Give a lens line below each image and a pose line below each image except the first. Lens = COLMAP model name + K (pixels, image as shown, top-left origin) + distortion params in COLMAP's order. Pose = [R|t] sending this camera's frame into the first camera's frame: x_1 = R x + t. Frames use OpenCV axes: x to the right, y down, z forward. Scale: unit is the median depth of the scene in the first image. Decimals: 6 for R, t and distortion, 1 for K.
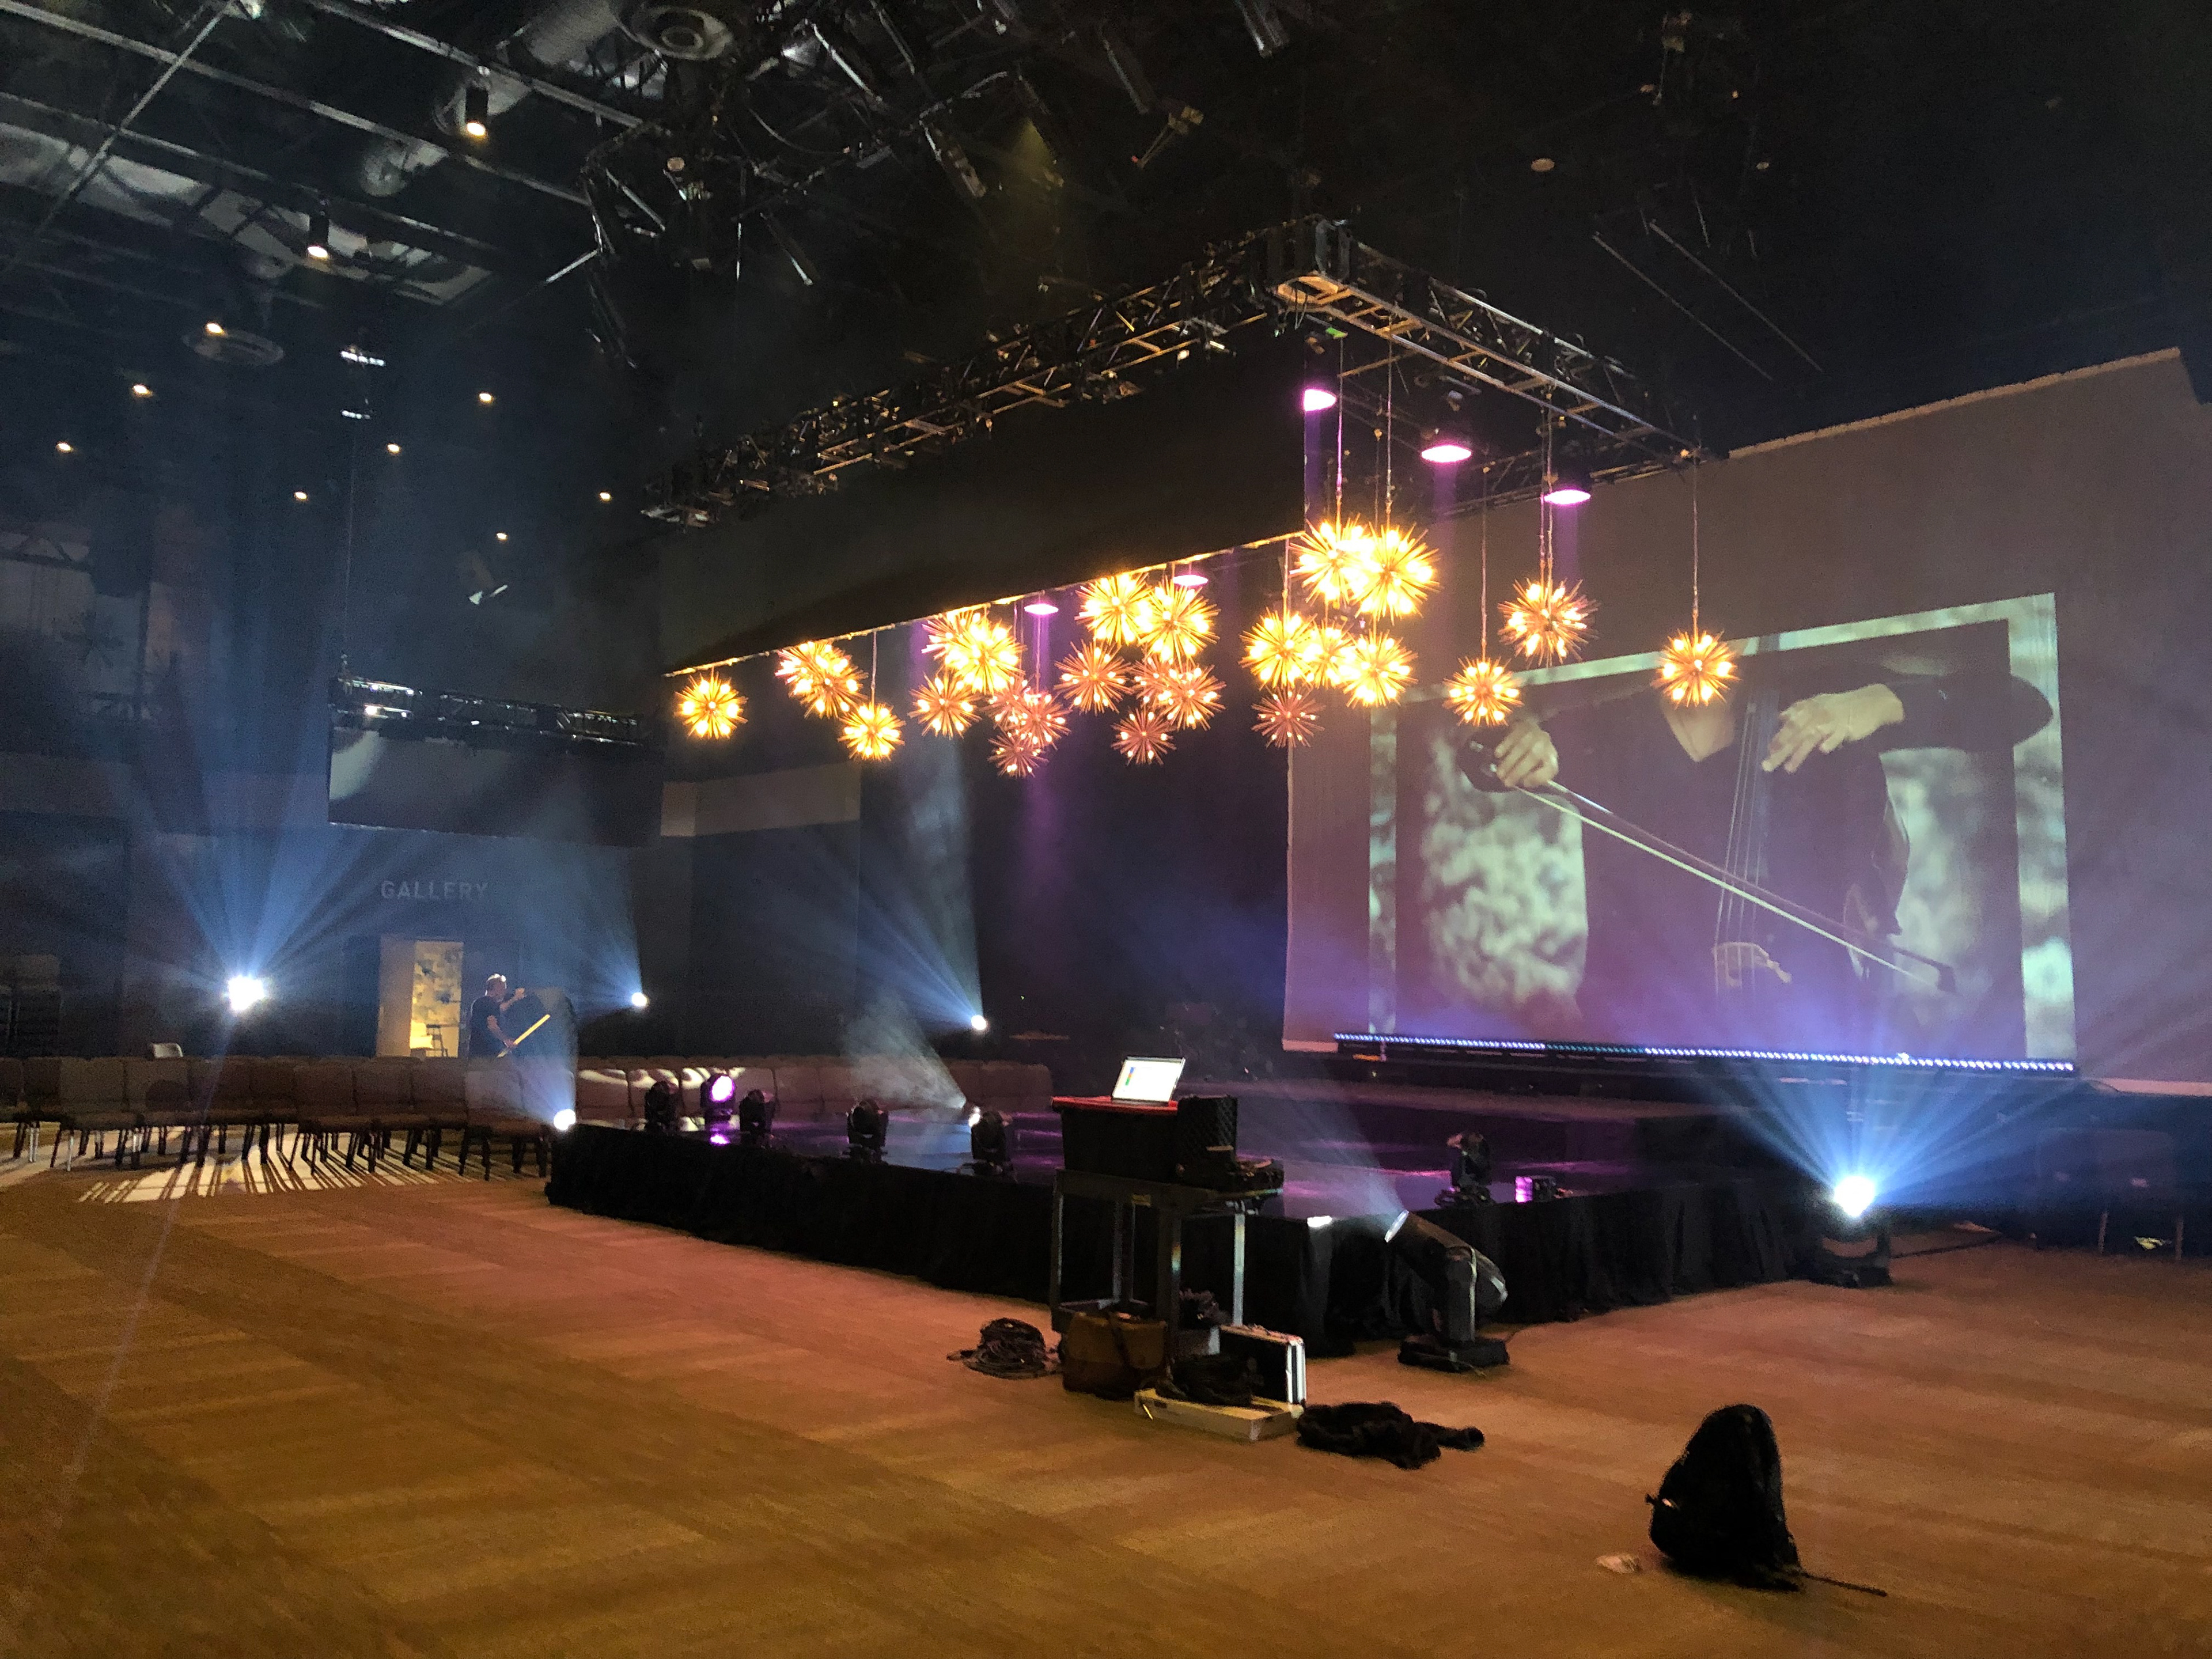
lens RADIAL K [[1841.6, 0, 1092.9], [0, 1841.6, 846.4], [0, 0, 1]] dist [-0.029209, 0.009466]
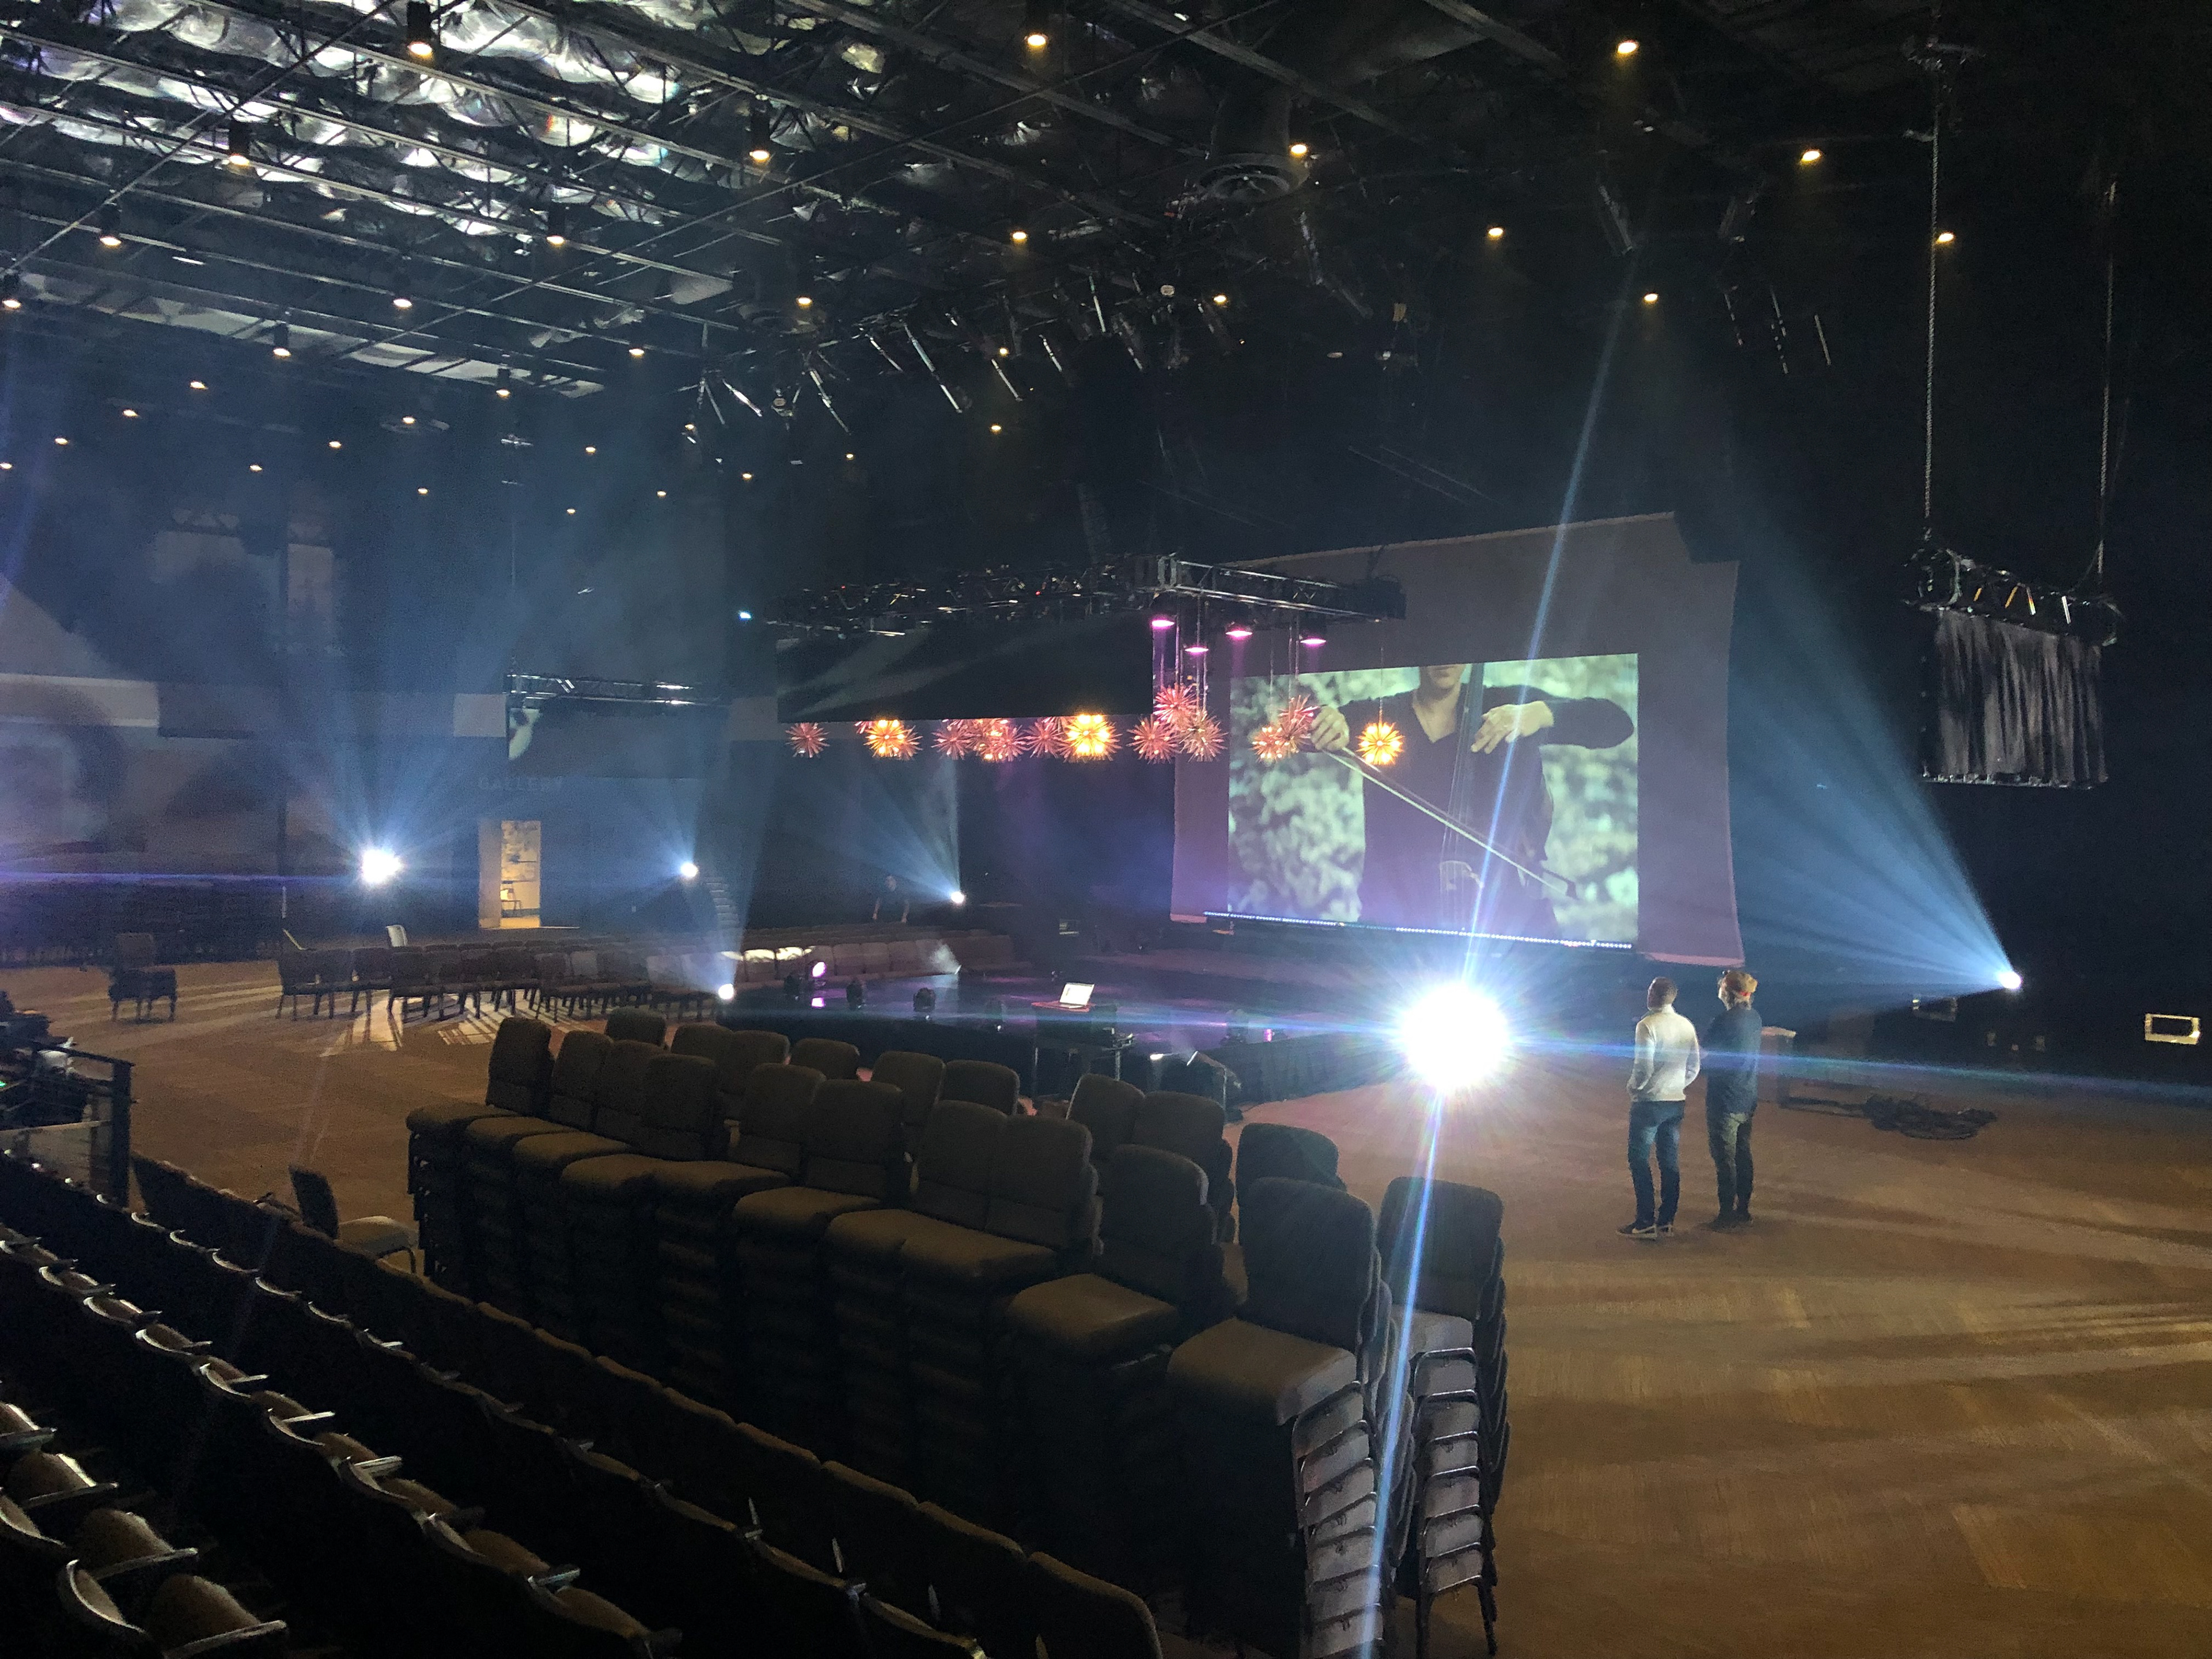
lens RADIAL K [[1841.6, 0, 1110.9], [0, 1841.6, 816.2], [0, 0, 1]] dist [-0.029209, 0.009466]
pose [[0.998904, -0.008957, 0.045931, -0.011884], [0.004429, 0.995202, 0.097738, -0.128392], [-0.046586, -0.097428, 0.994152, -0.496809]]
